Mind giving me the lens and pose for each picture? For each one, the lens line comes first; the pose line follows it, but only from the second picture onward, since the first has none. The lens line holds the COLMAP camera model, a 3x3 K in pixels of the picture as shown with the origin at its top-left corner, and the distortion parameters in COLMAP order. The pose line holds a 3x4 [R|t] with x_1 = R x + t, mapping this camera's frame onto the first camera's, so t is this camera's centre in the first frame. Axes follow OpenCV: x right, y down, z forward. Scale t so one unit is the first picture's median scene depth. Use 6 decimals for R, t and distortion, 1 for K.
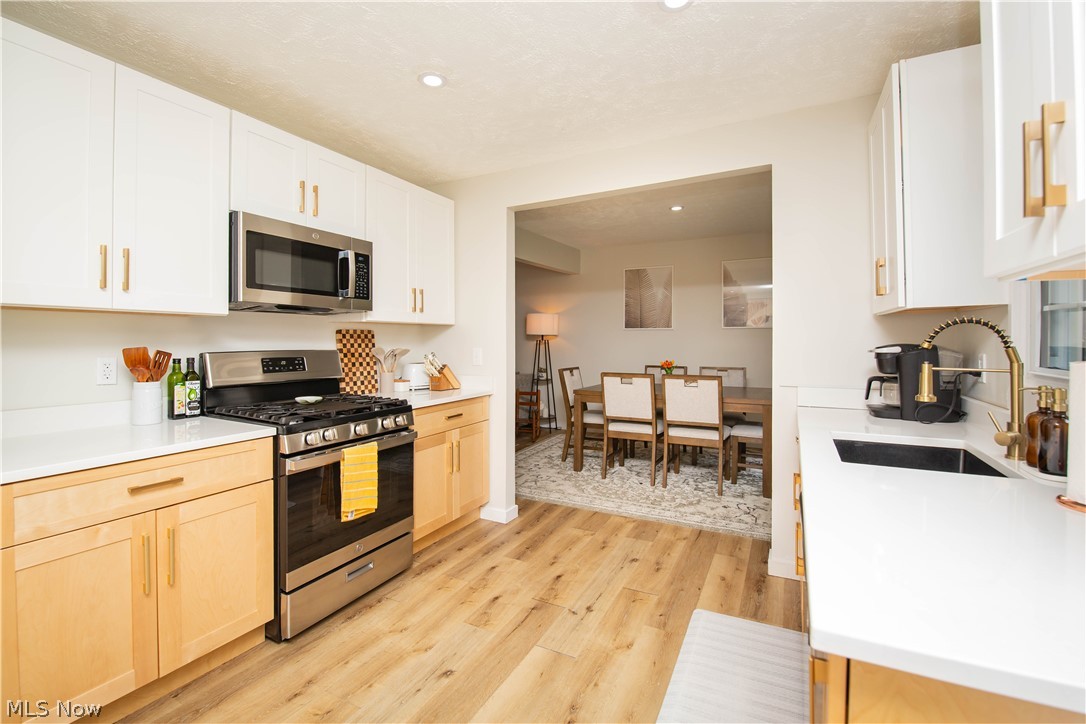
lens RADIAL K [[487.7, 0, 534.0], [0, 487.7, 344.8], [0, 0, 1]] dist [-0.000352, -0.009285]
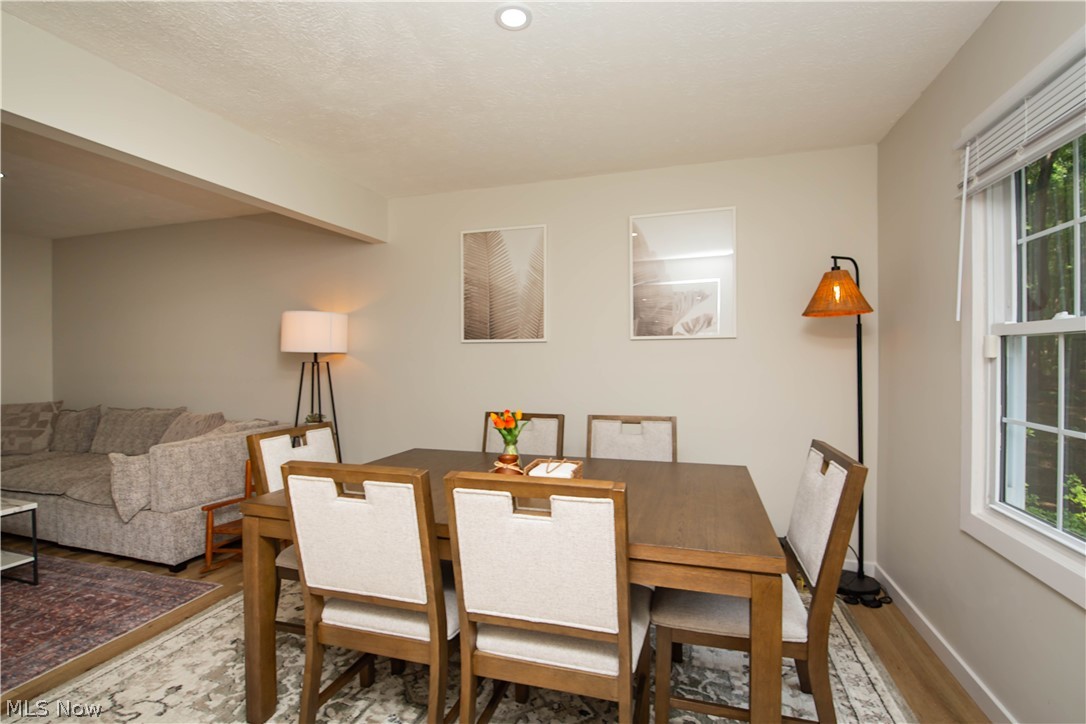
lens RADIAL K [[486.4, 0, 557.3], [0, 486.4, 363.7], [0, 0, 1]] dist [-0.001153, -0.009586]
pose [[0.978051, -0.005956, 0.208279, 0.213393], [0.006888, 0.999969, -0.003750, -0.005401], [-0.208251, 0.005102, 0.978062, 0.540385]]
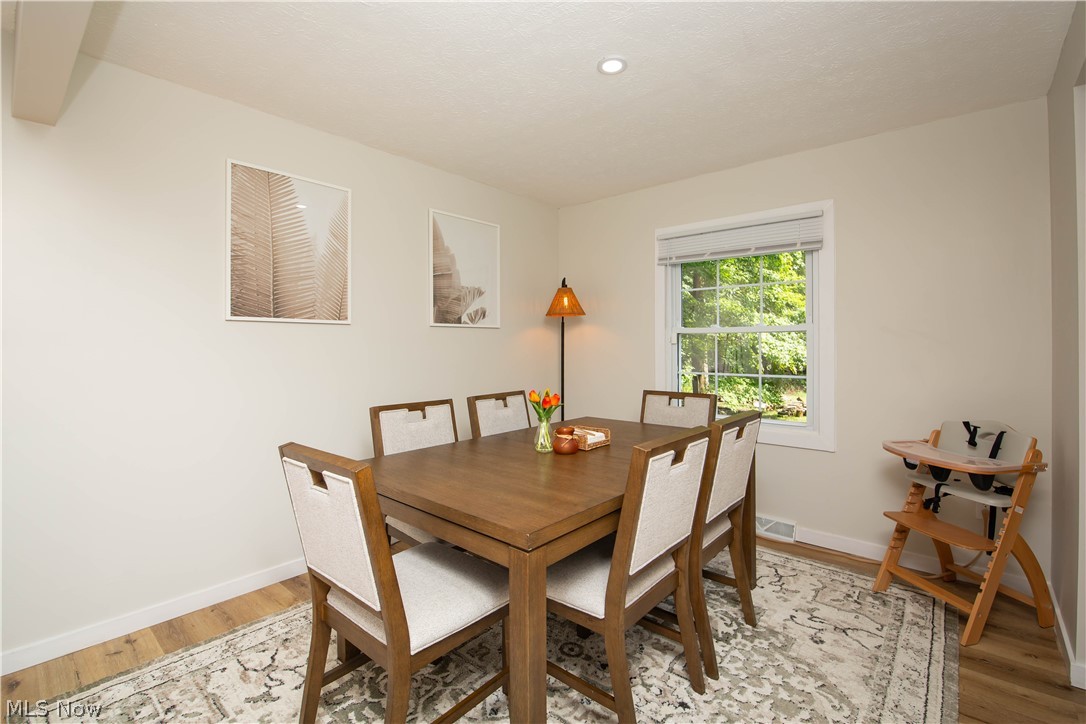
lens RADIAL K [[487.7, 0, 534.0], [0, 487.7, 344.8], [0, 0, 1]] dist [-0.000352, -0.009285]
pose [[0.223479, -0.001198, 0.974708, -0.159263], [0.015114, 0.999883, -0.002236, -0.009022], [-0.974592, 0.015231, 0.223471, 0.838833]]
